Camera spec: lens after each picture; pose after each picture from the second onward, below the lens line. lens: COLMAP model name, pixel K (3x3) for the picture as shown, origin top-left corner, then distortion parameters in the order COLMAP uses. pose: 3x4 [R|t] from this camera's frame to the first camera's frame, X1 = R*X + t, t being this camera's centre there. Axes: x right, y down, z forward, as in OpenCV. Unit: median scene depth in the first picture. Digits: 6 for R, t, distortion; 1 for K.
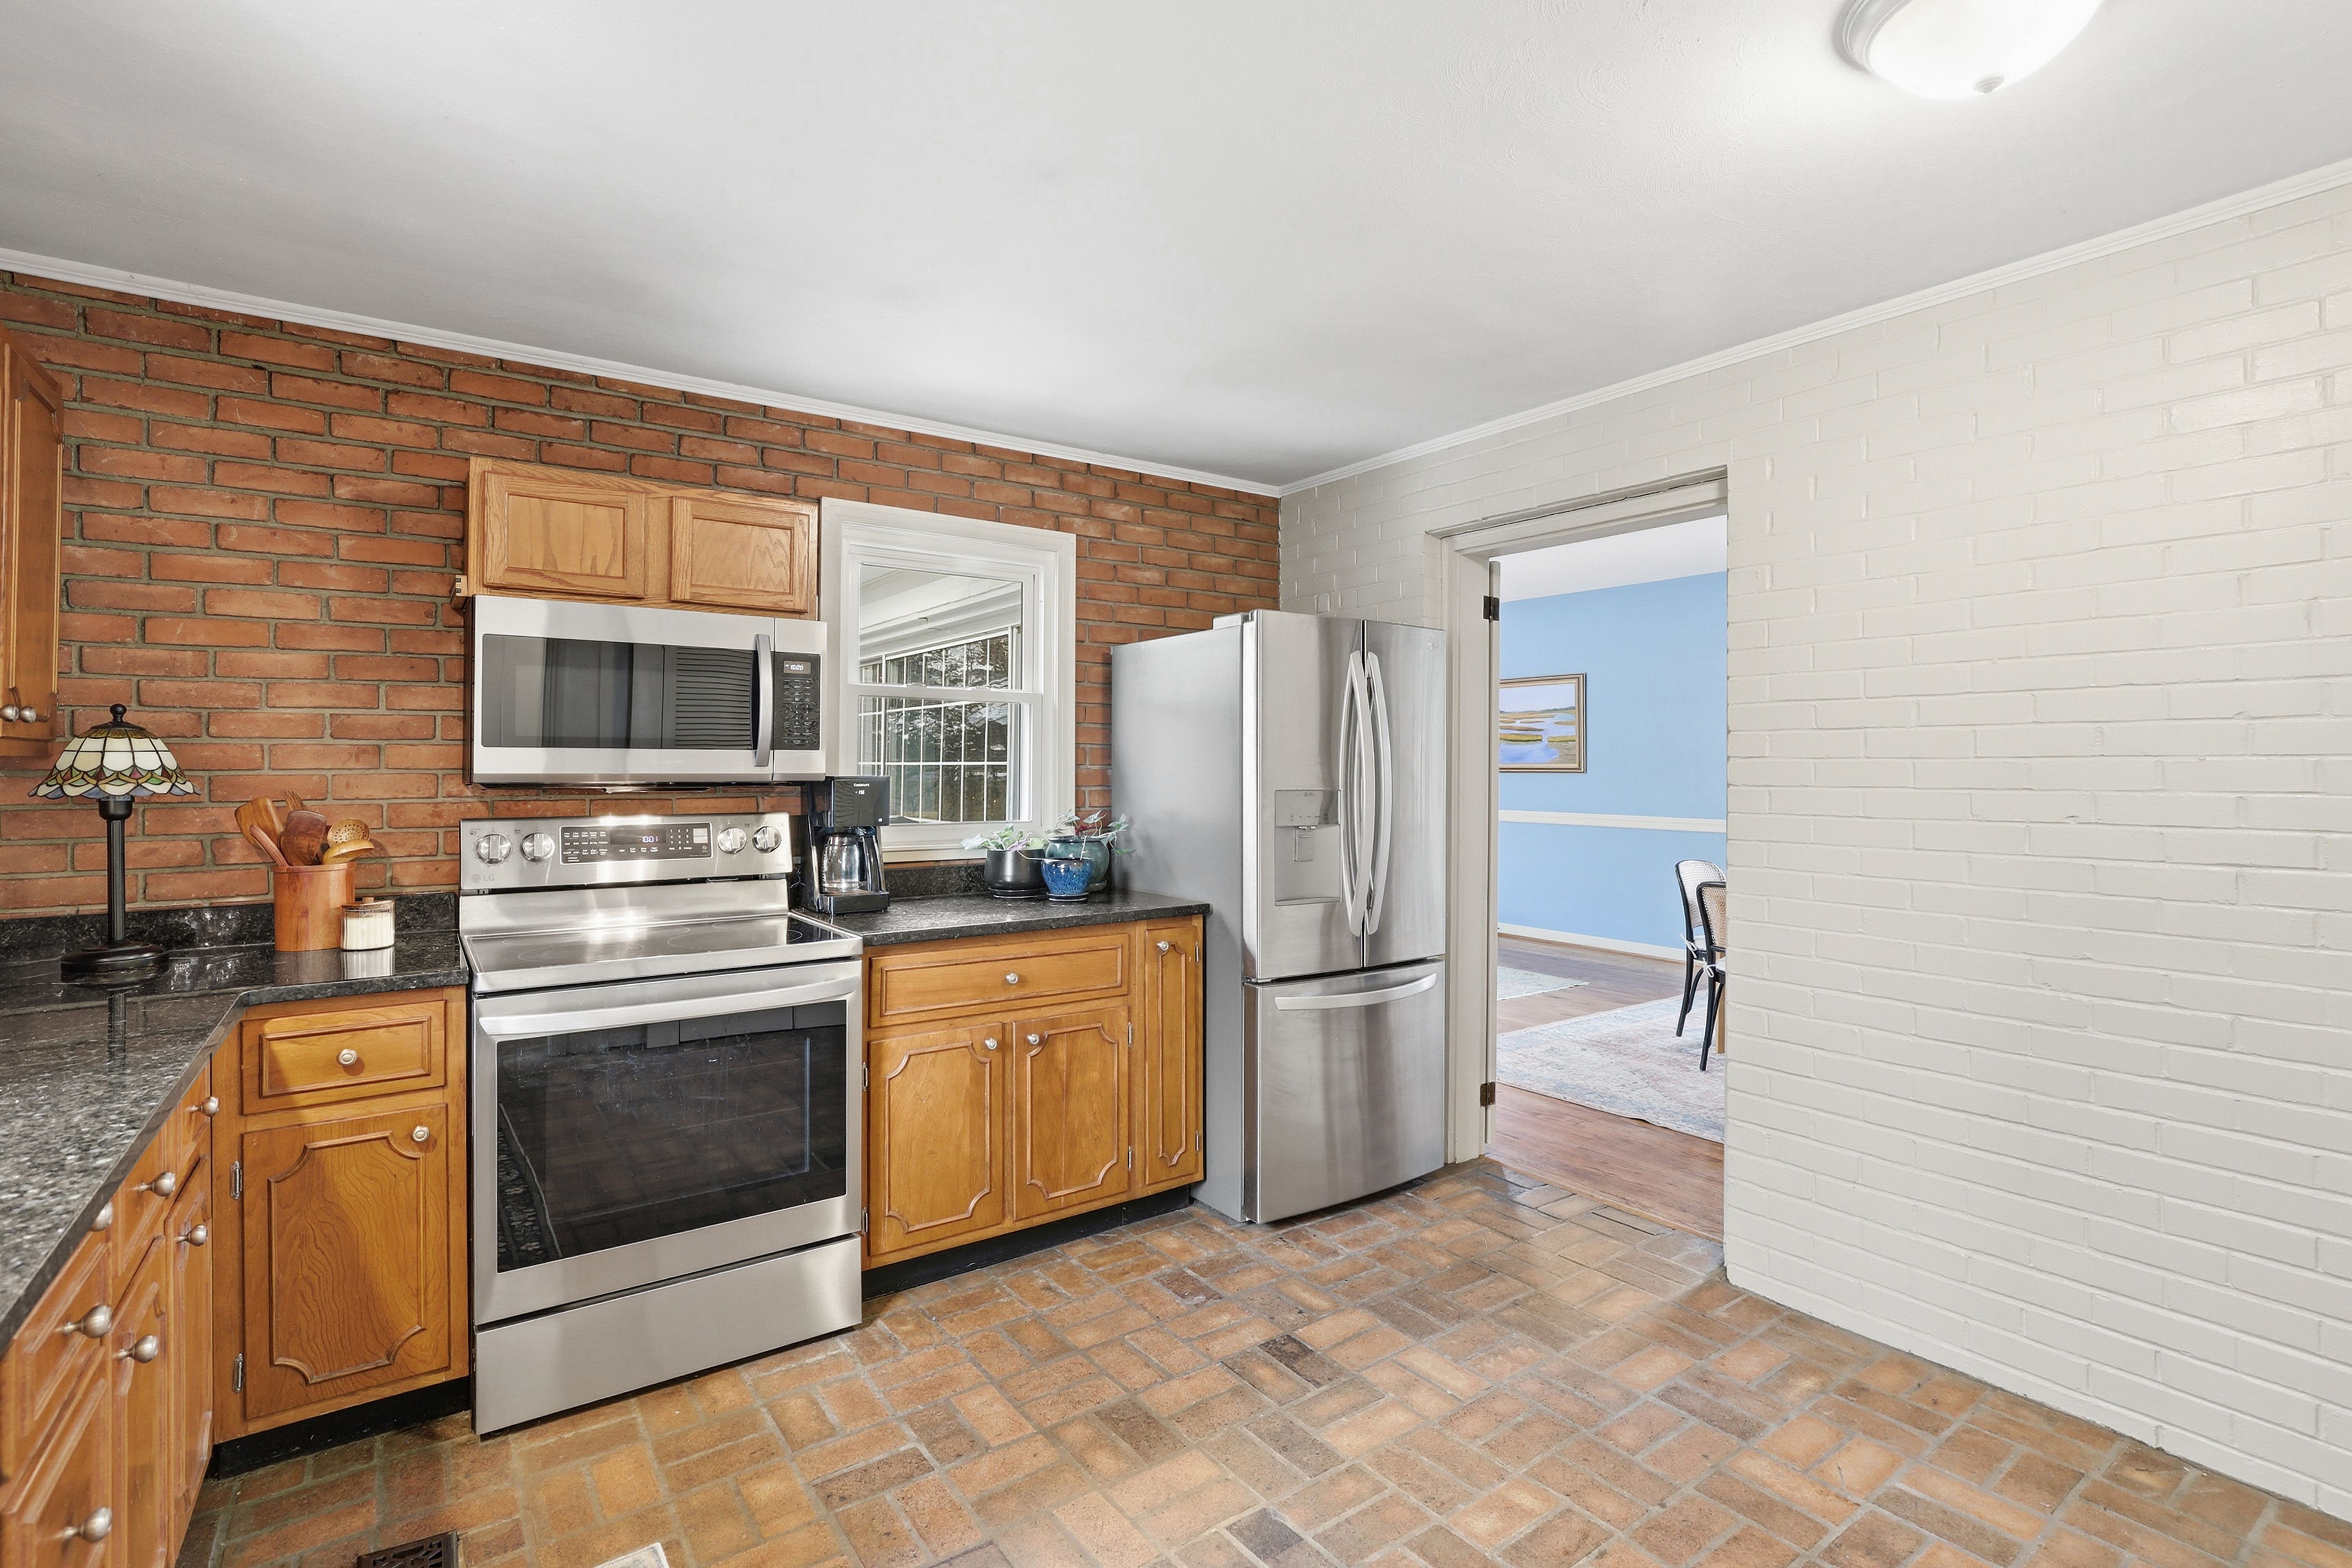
lens RADIAL K [[1087.8, 0, 1193.6], [0, 1087.8, 764.3], [0, 0, 1]] dist [-0.023874, 0.006216]
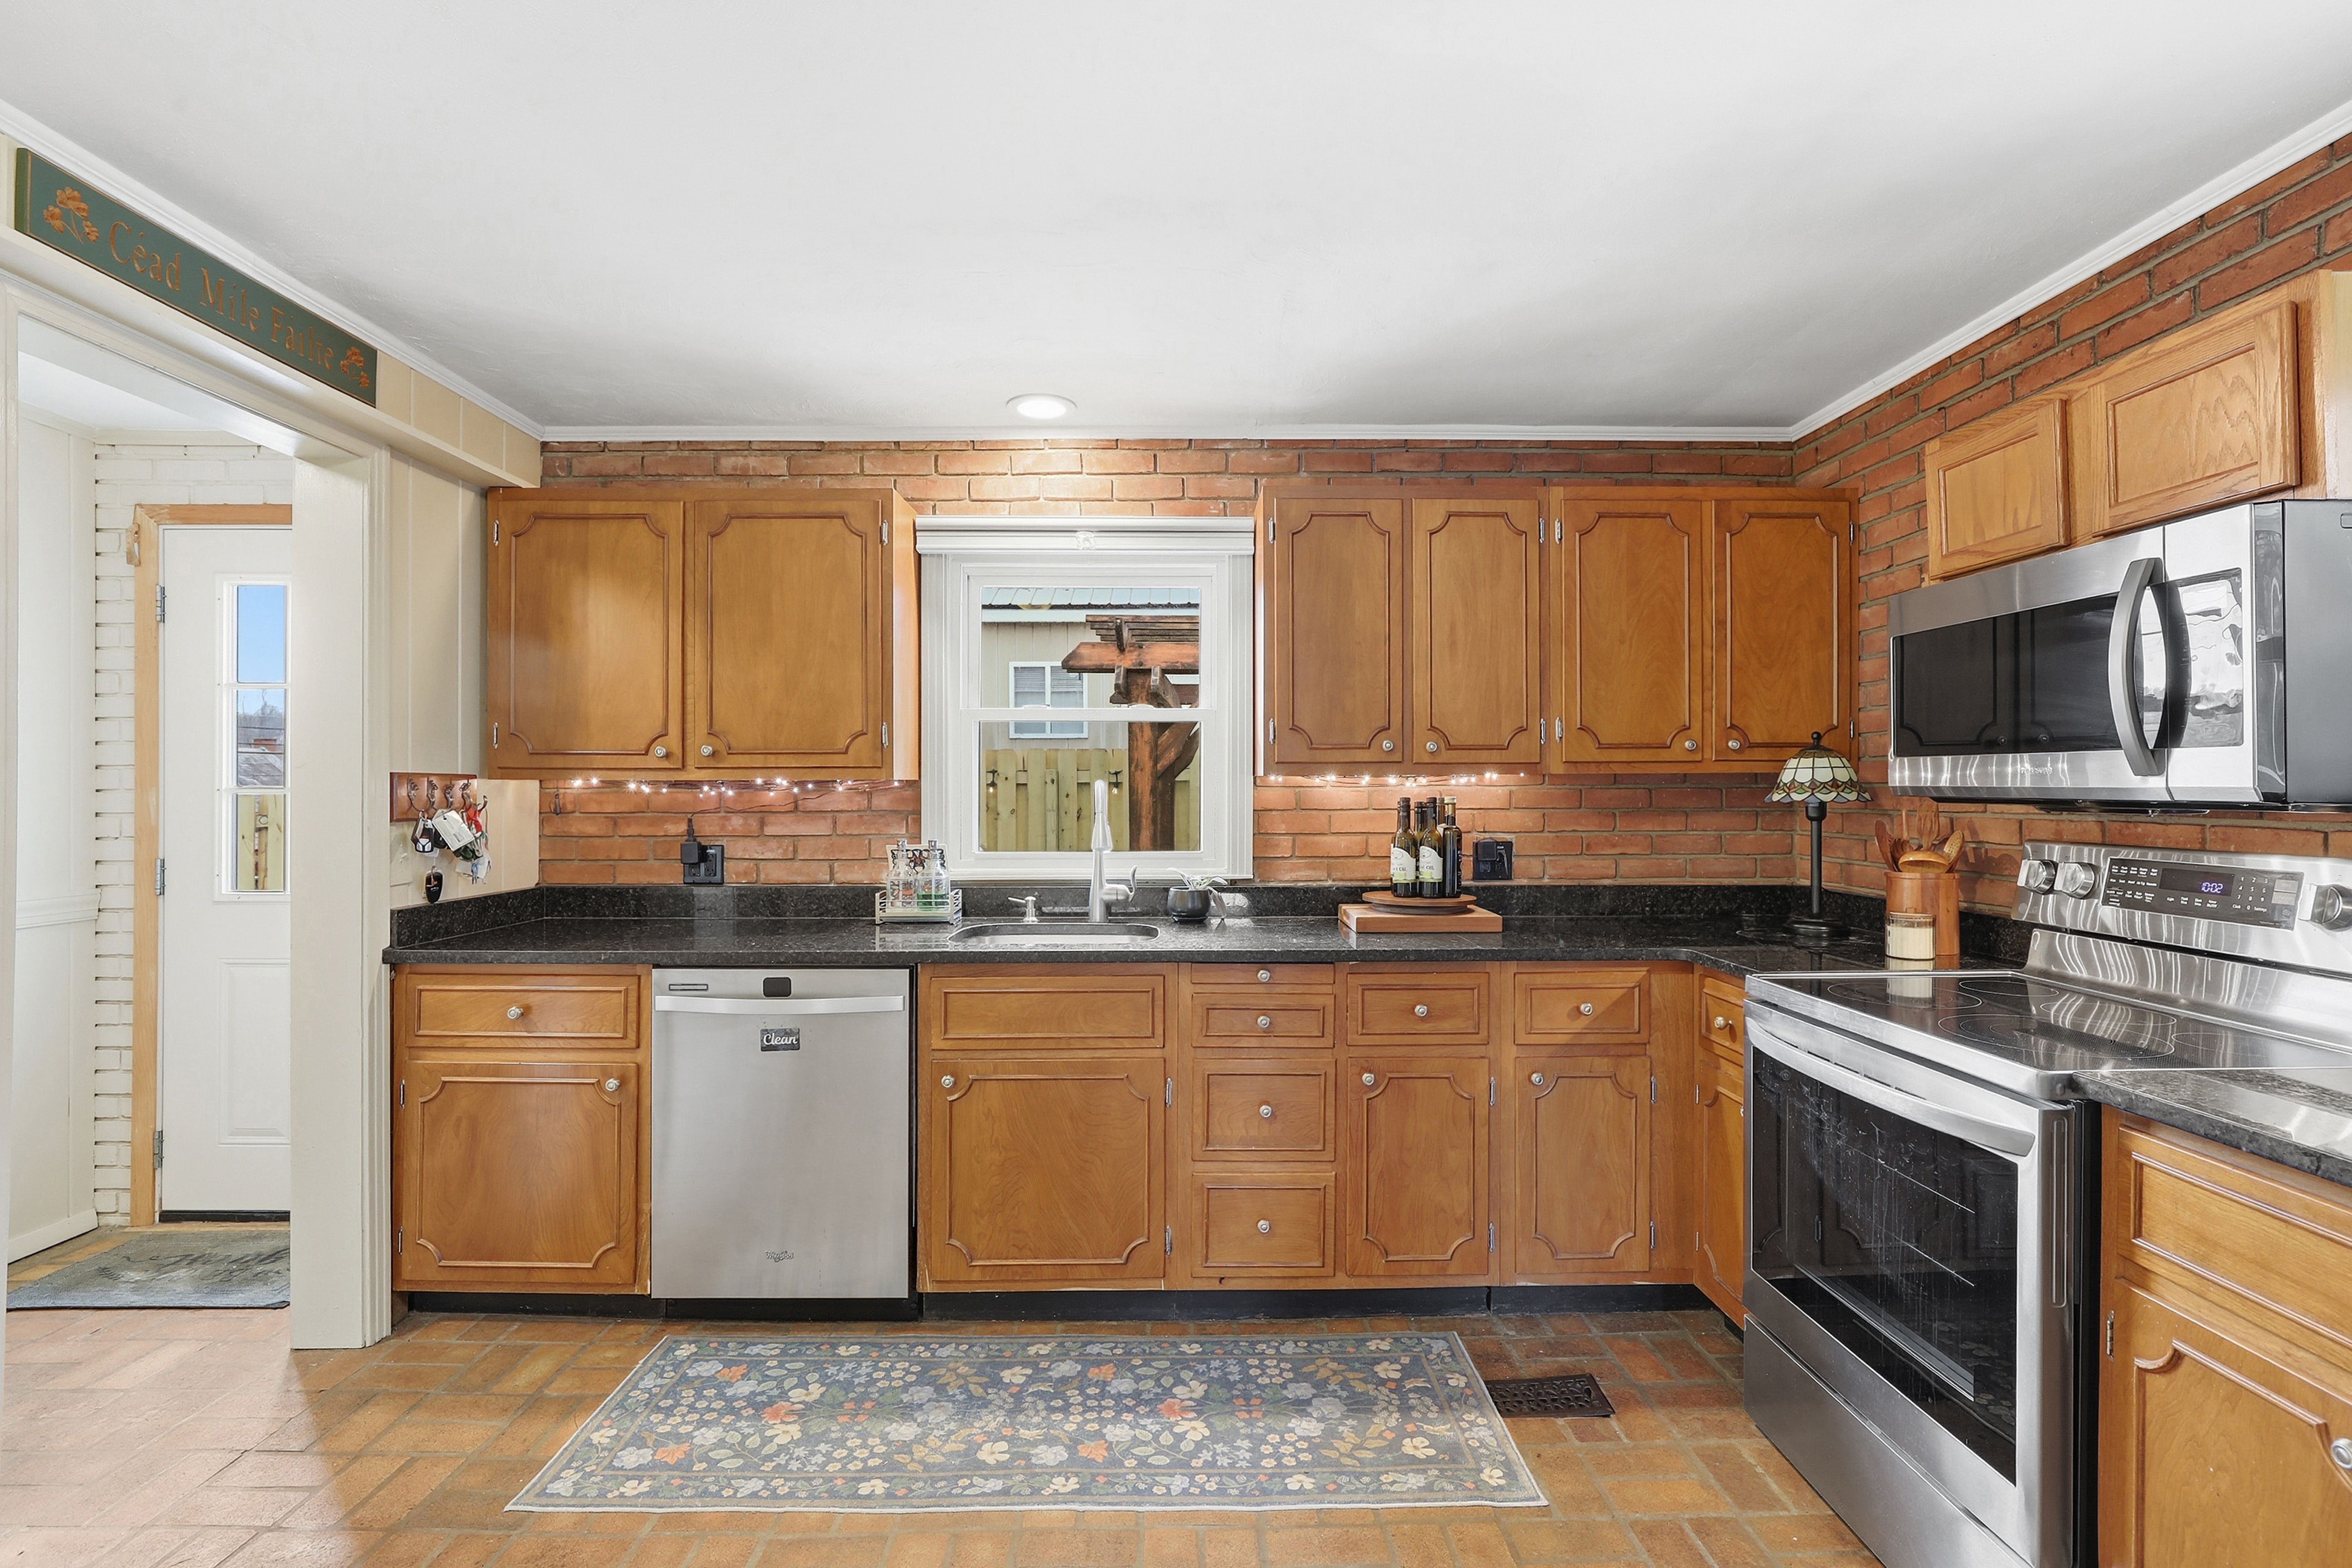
lens RADIAL K [[1087.8, 0, 1196.5], [0, 1087.8, 779.5], [0, 0, 1]] dist [-0.023874, 0.006216]
pose [[-0.566281, -0.002475, -0.824209, 0.415779], [0.004193, 0.999974, -0.005883, 0.005199], [0.824202, -0.006788, -0.566256, 0.933810]]
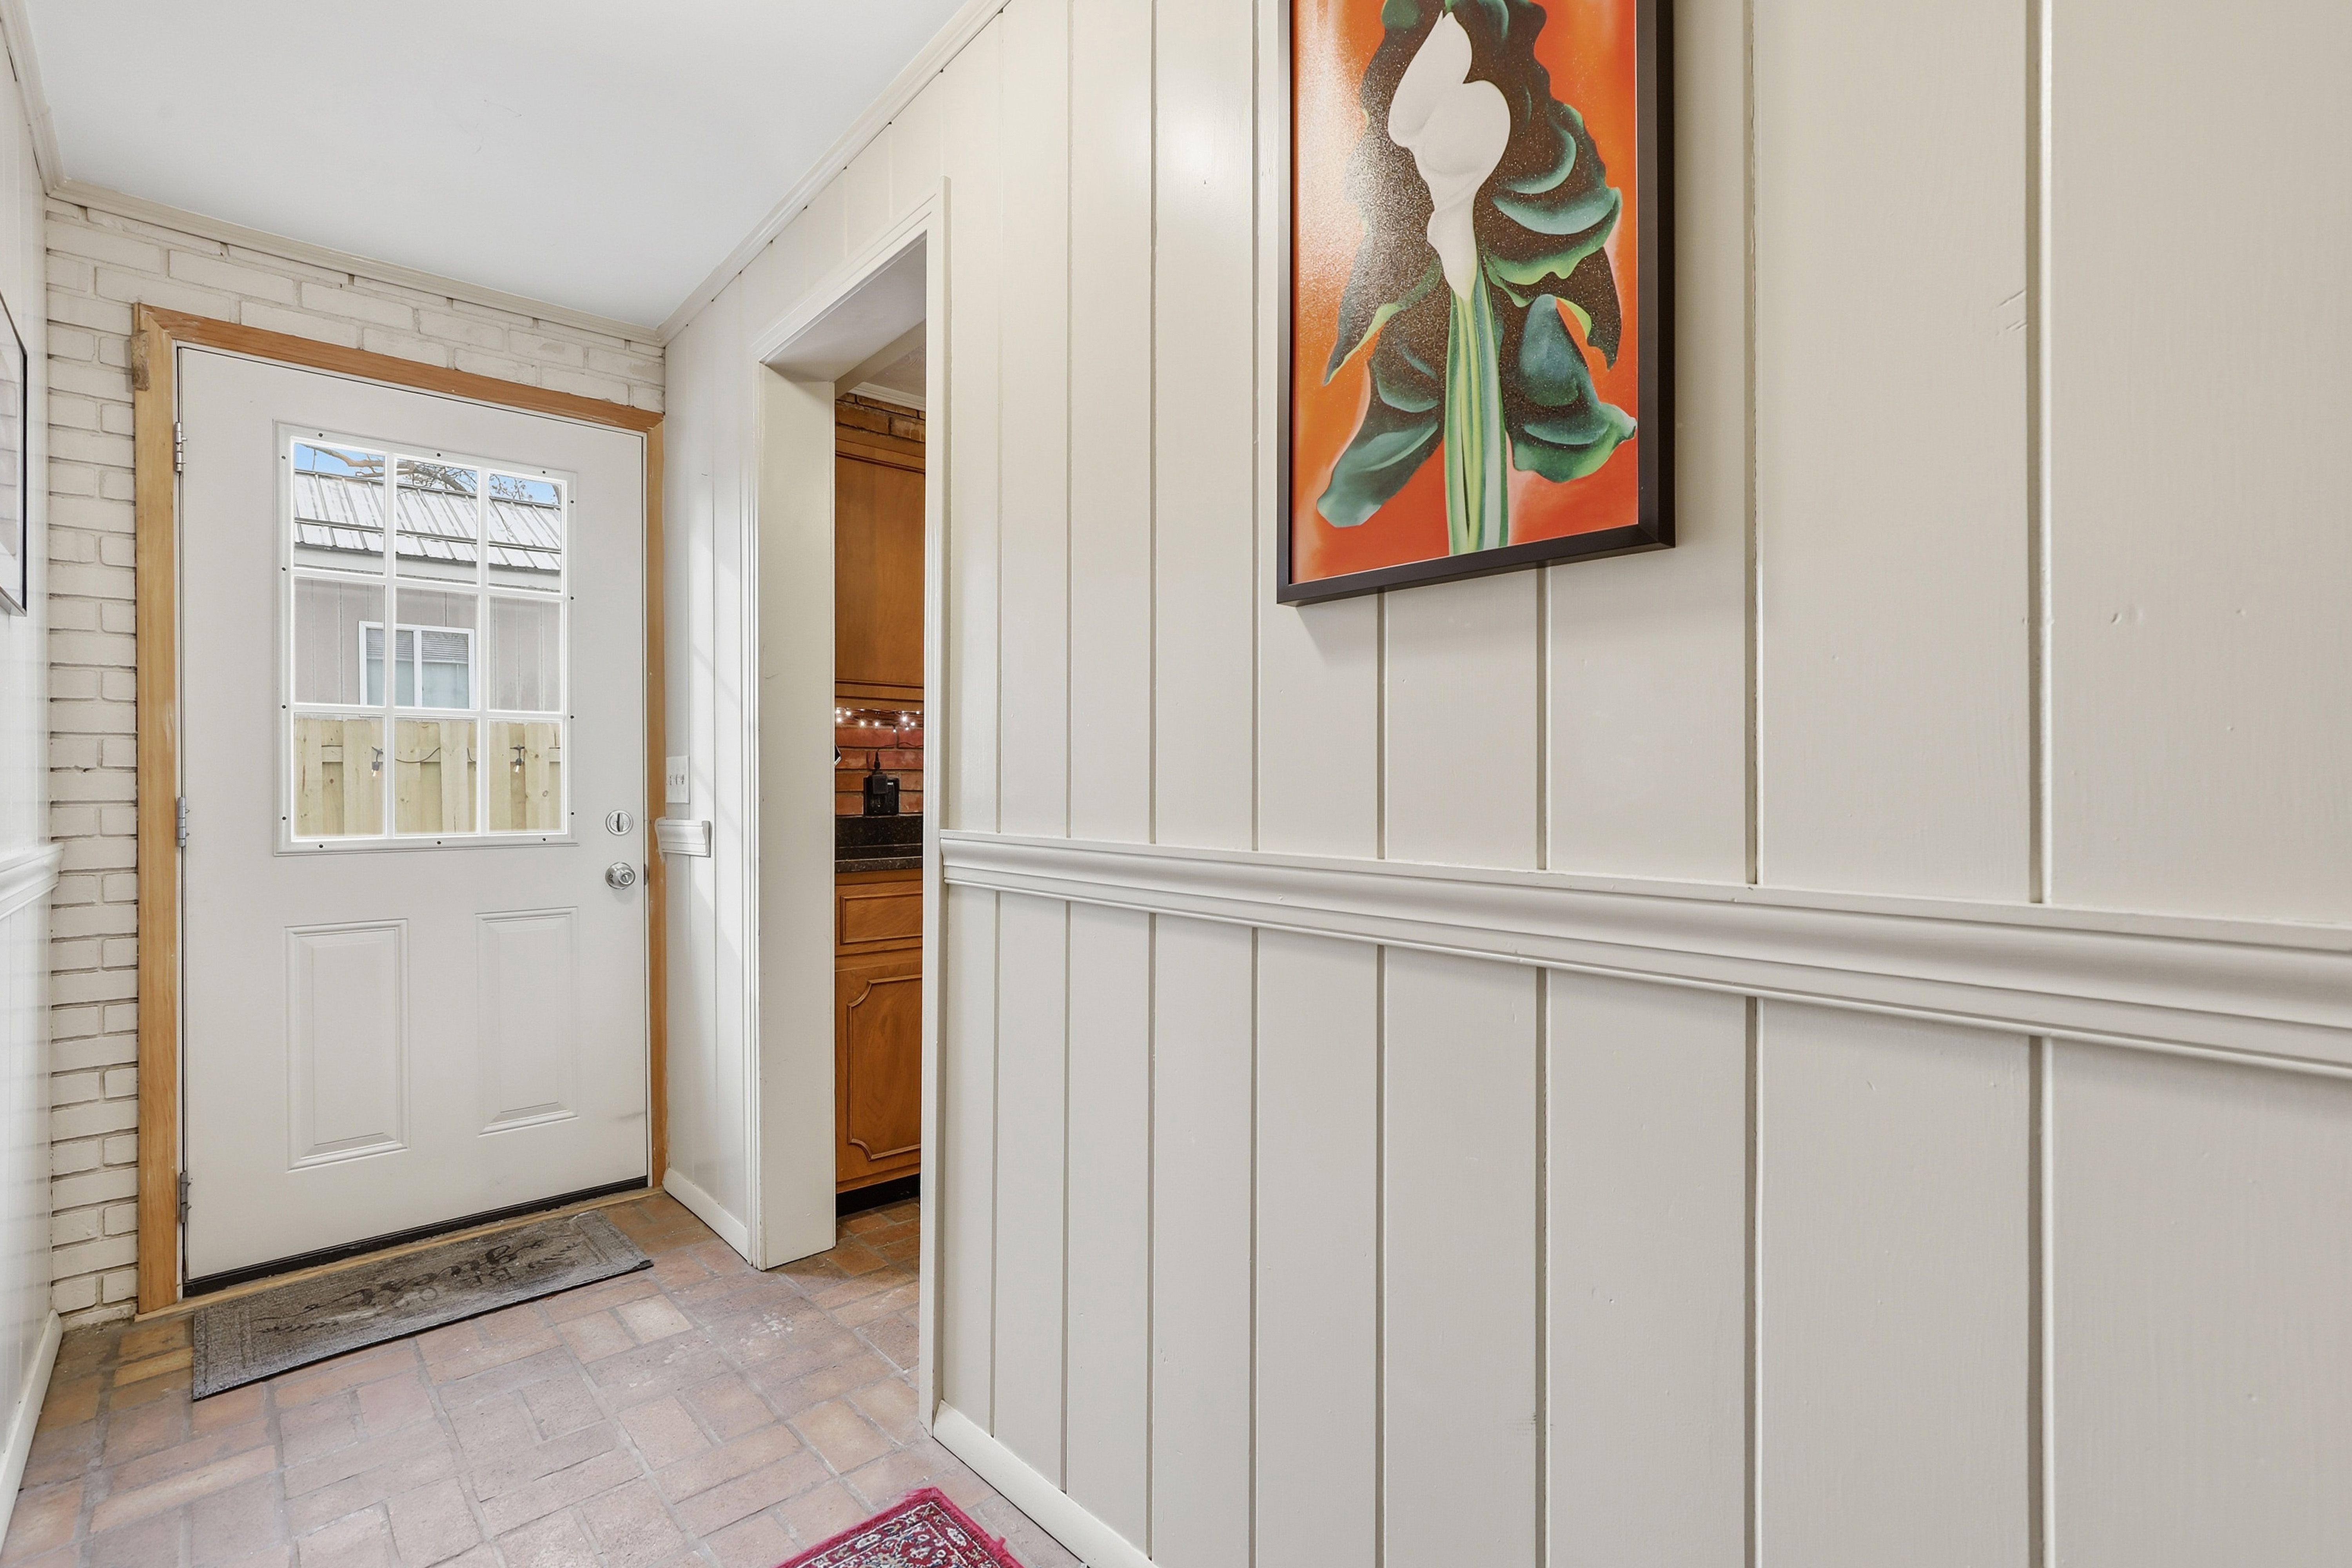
lens RADIAL K [[1087.8, 0, 1198.4], [0, 1087.8, 785.7], [0, 0, 1]] dist [-0.023874, 0.006216]
pose [[0.131182, -0.004093, -0.991350, 1.082681], [0.014163, 0.999897, -0.002254, 0.088365], [0.991257, -0.013745, 0.131226, -0.025688]]
